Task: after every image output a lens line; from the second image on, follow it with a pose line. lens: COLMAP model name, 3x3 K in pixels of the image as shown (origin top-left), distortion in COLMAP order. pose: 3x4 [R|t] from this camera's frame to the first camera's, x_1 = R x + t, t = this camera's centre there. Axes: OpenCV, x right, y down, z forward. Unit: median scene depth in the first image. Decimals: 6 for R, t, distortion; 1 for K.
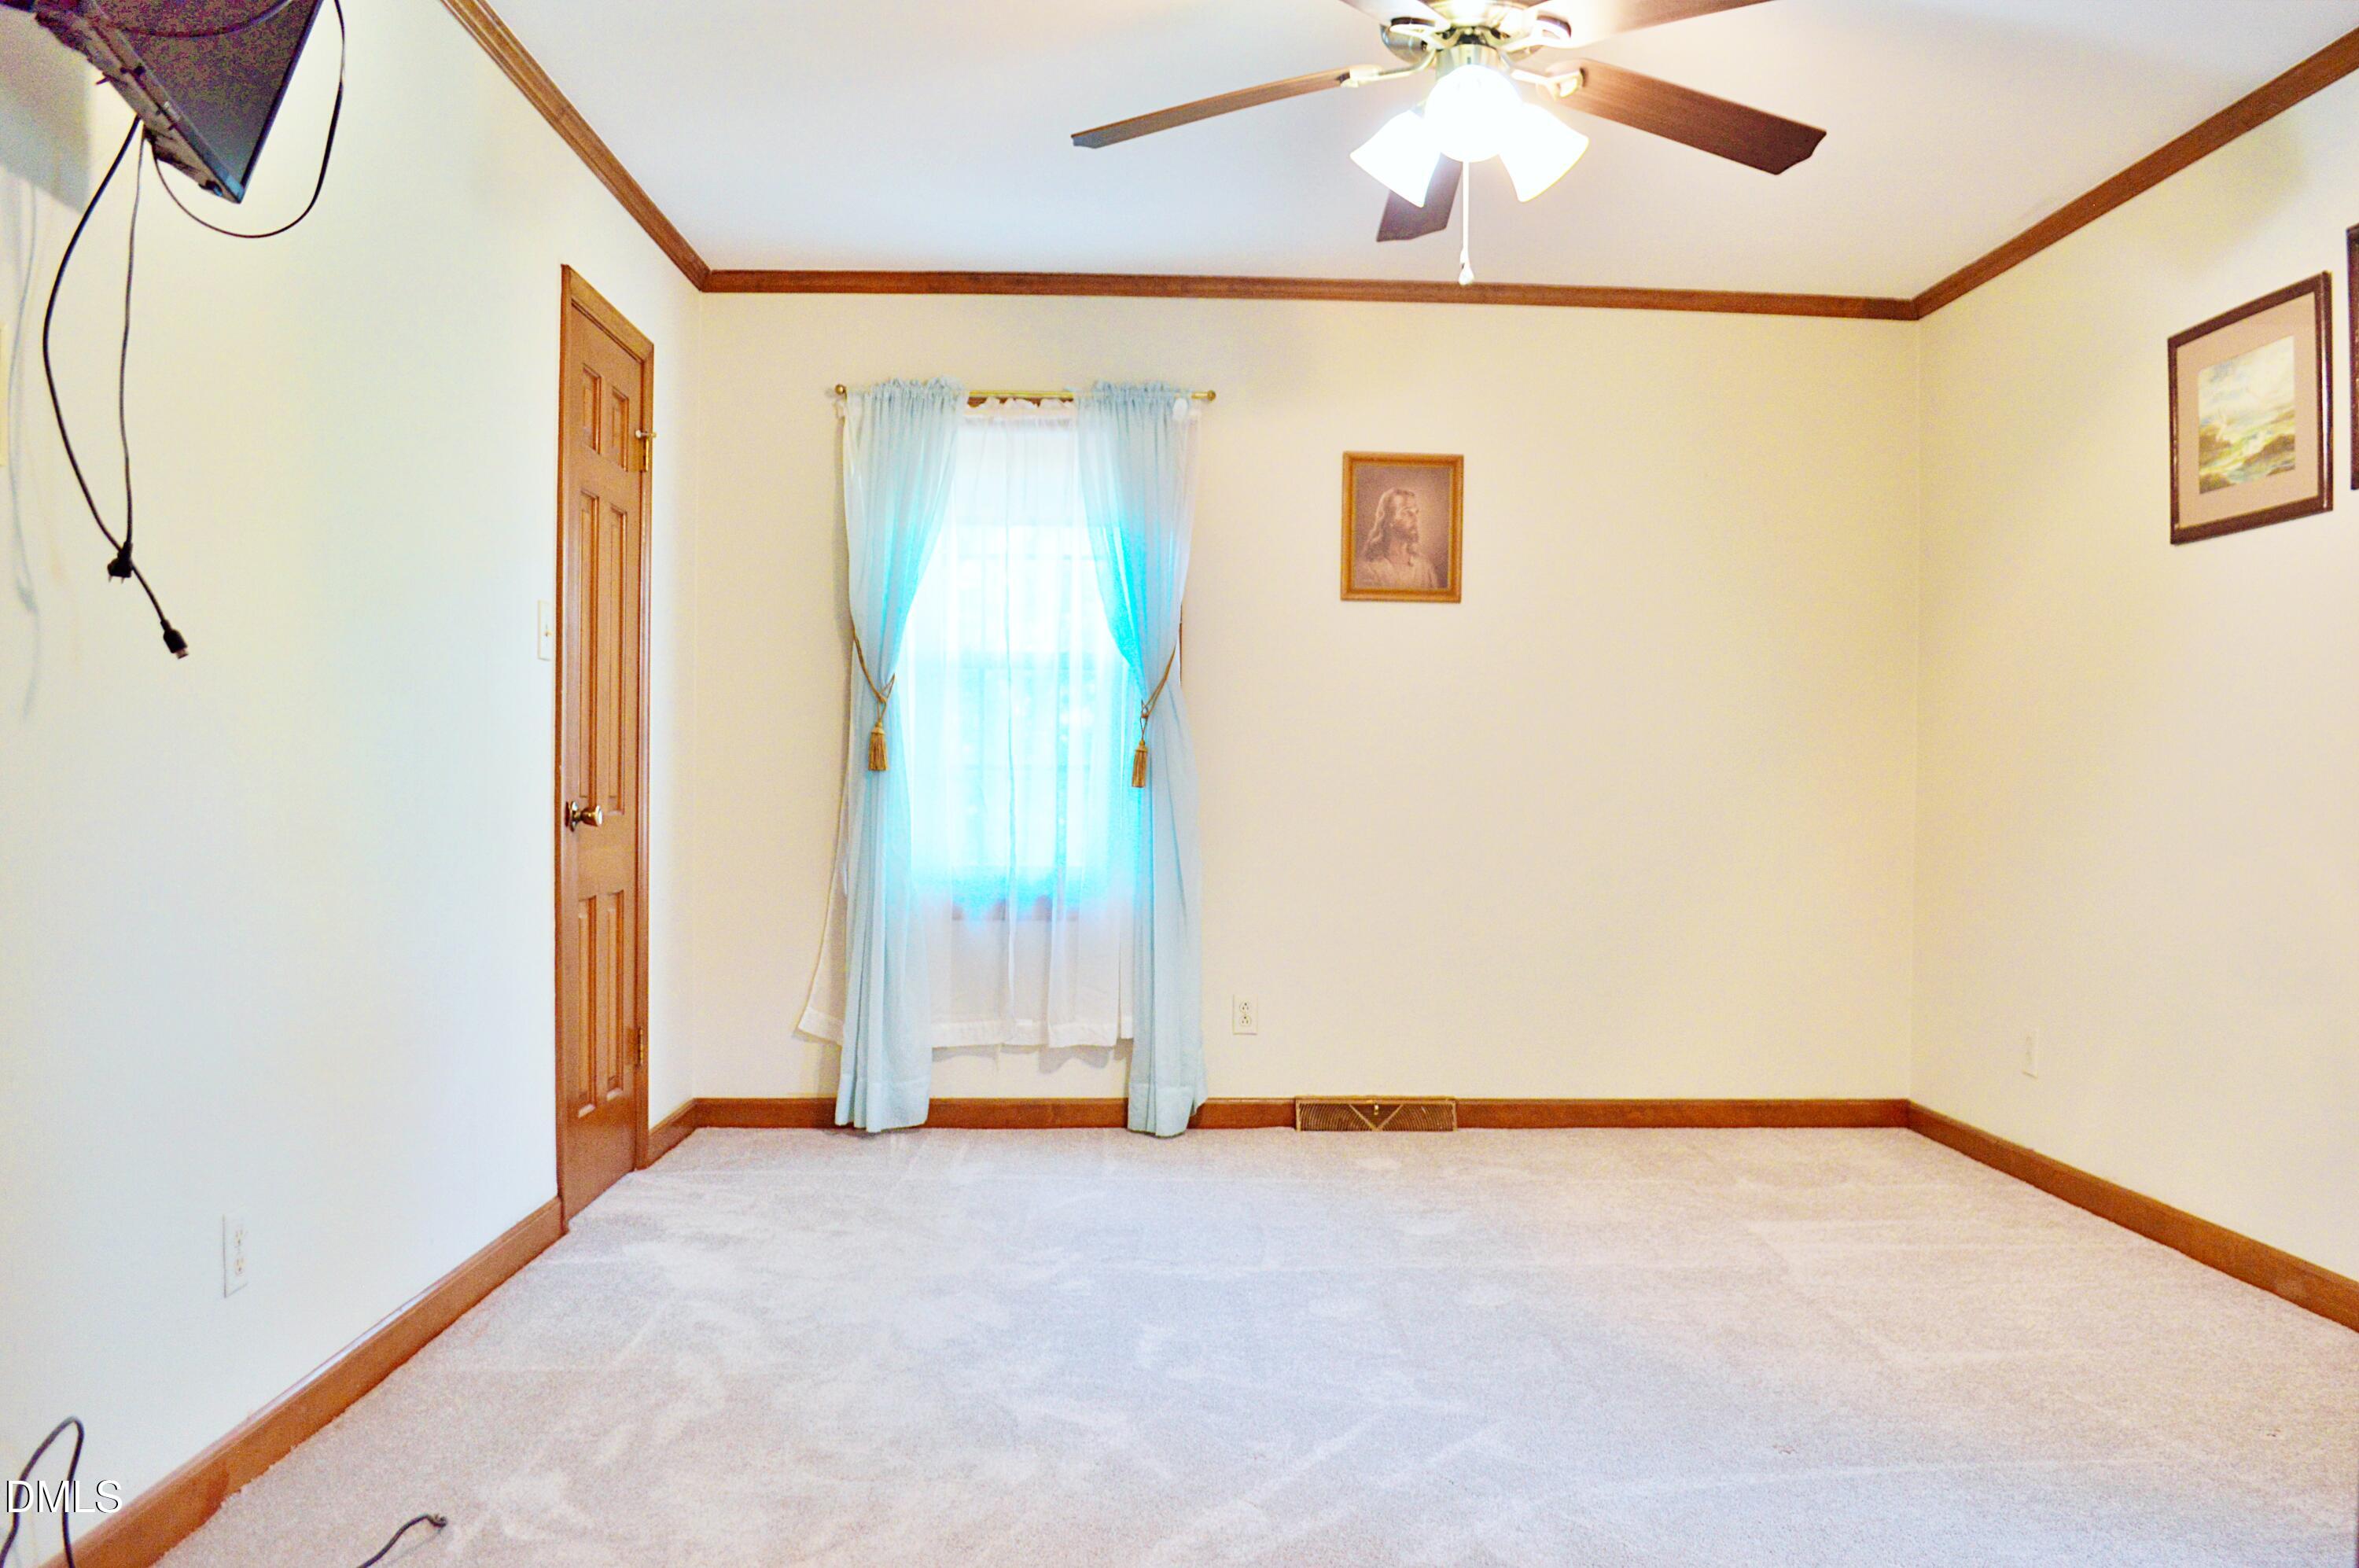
lens RADIAL K [[1900.5, 0, 1179.5], [0, 1900.5, 784.0], [0, 0, 1]] dist [-0.102019, 0.004008]
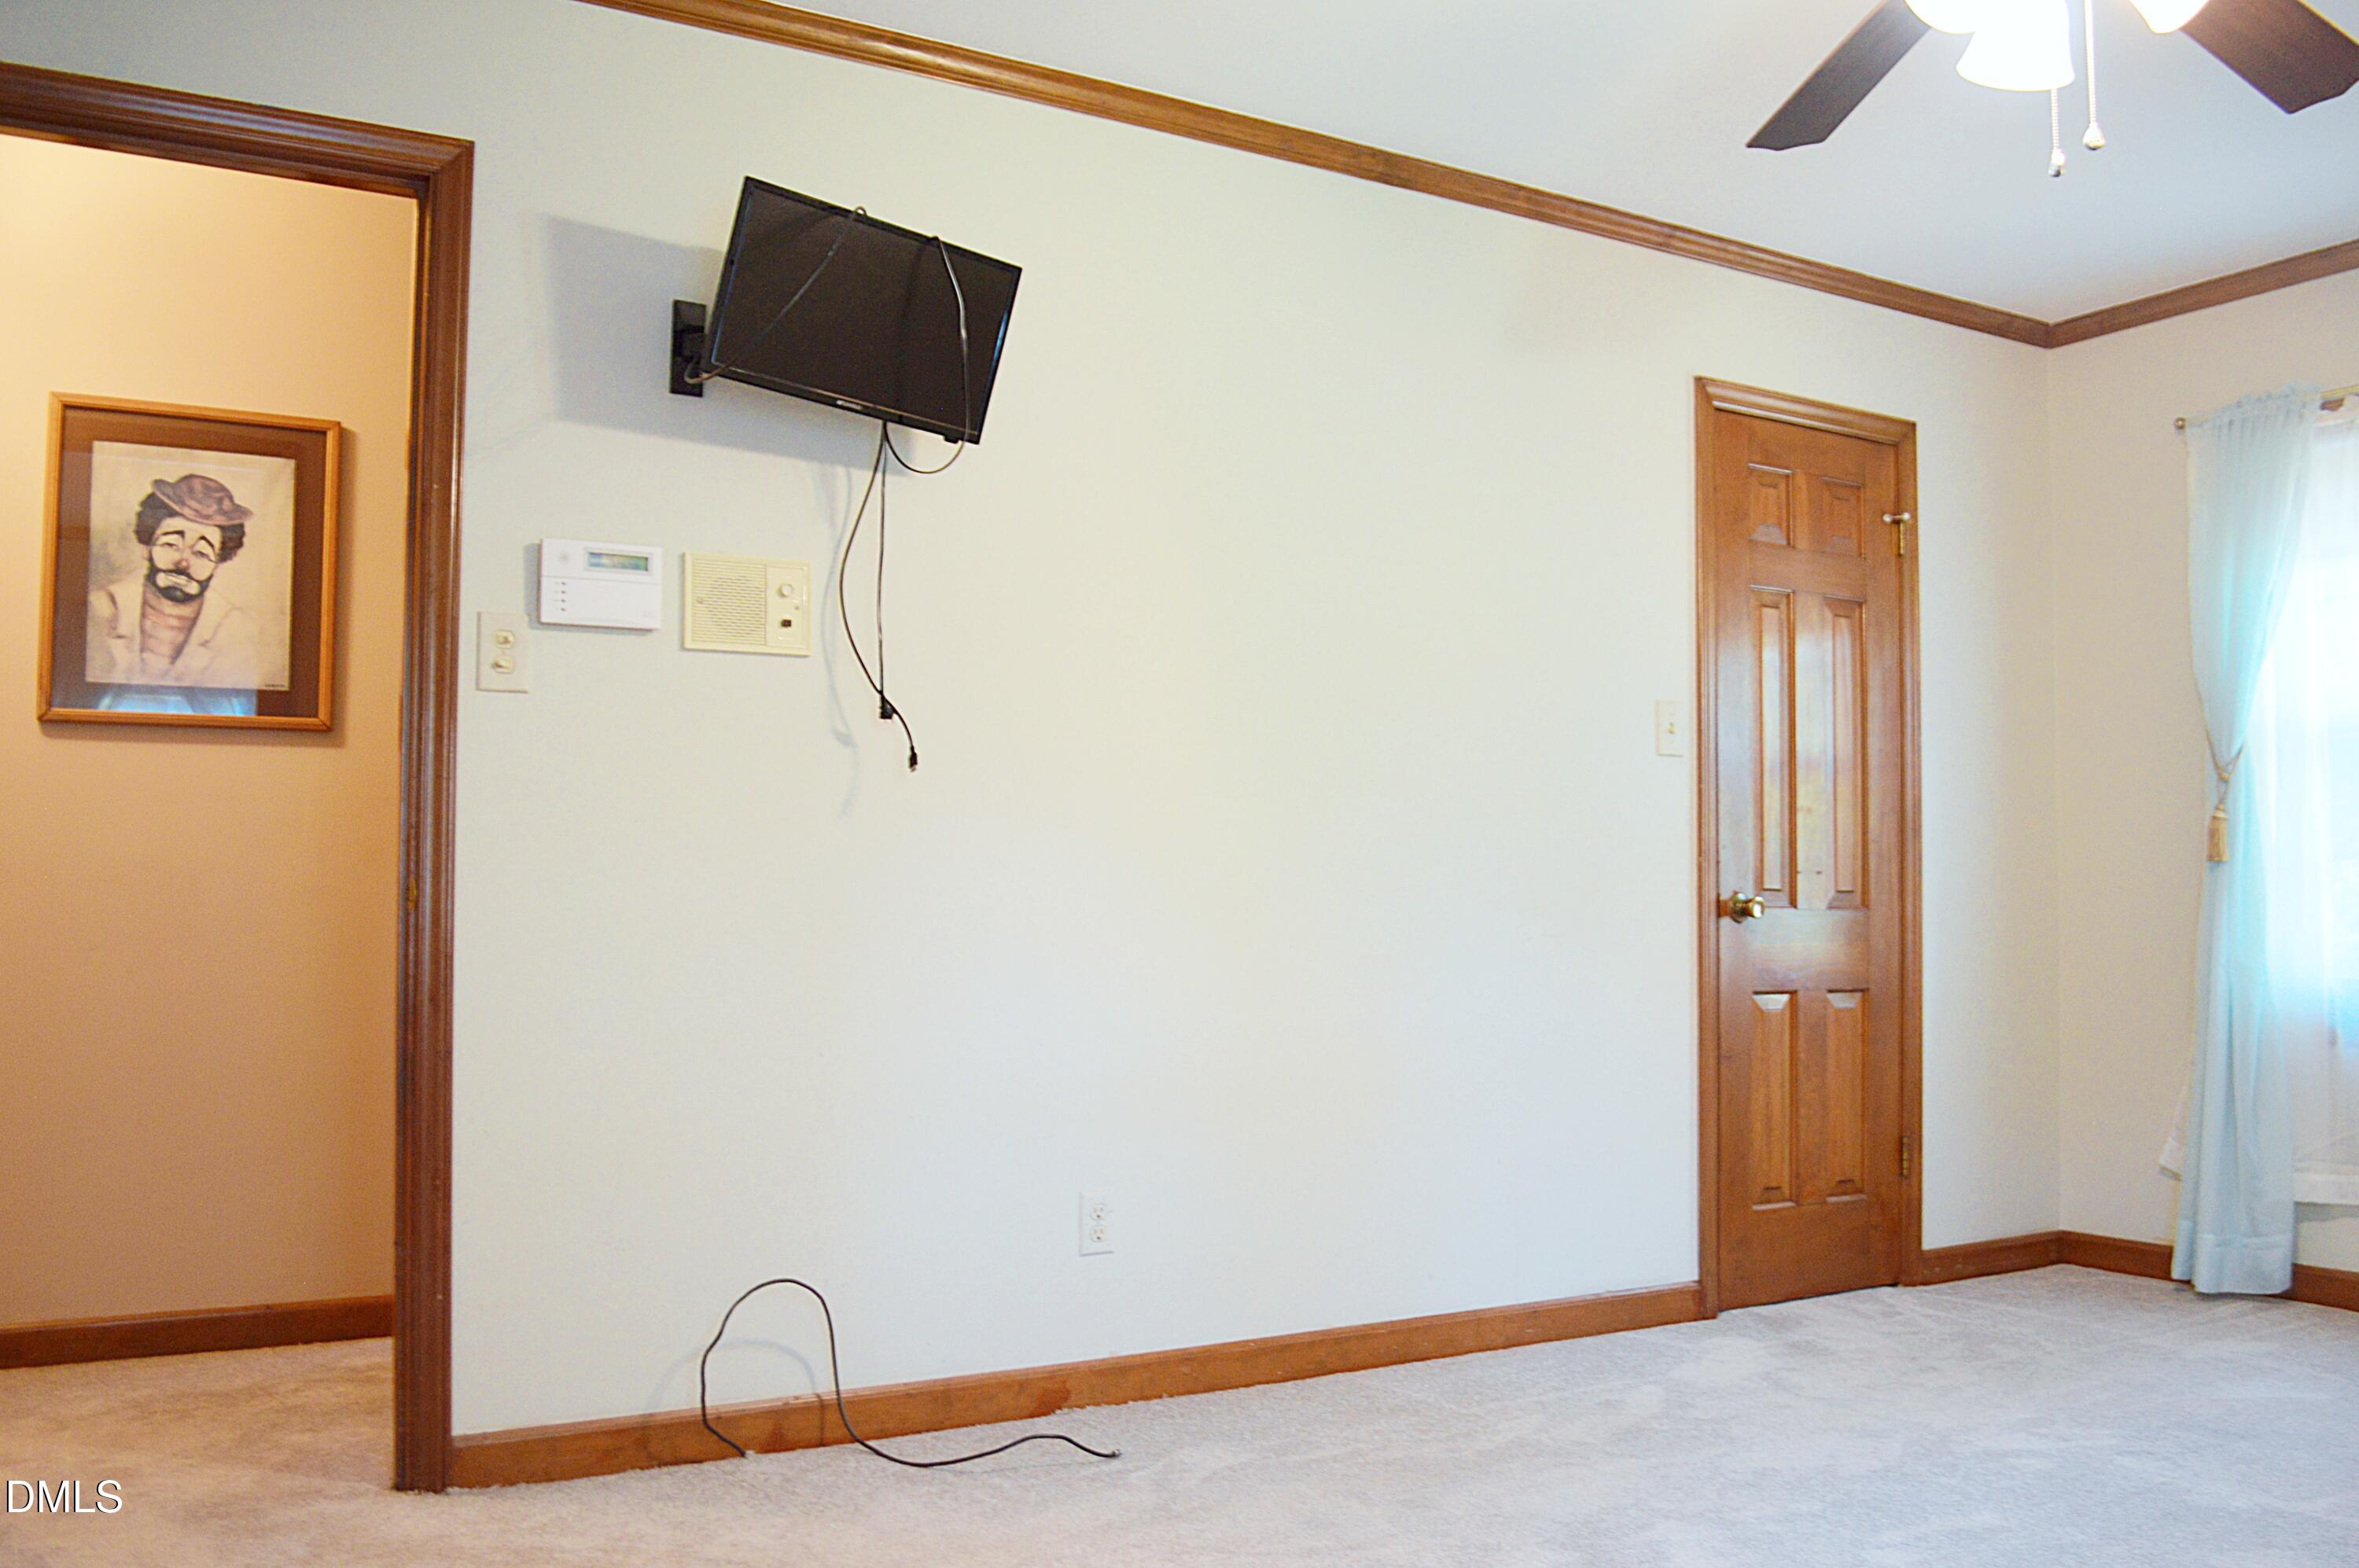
lens RADIAL K [[1957.4, 0, 1179.5], [0, 1957.4, 784.0], [0, 0, 1]] dist [-0.066351, -0.004749]
pose [[0.485505, -0.059442, -0.872211, 0.490401], [-0.002891, 0.997571, -0.069595, 0.026050], [0.874229, 0.036311, 0.484154, 0.244065]]
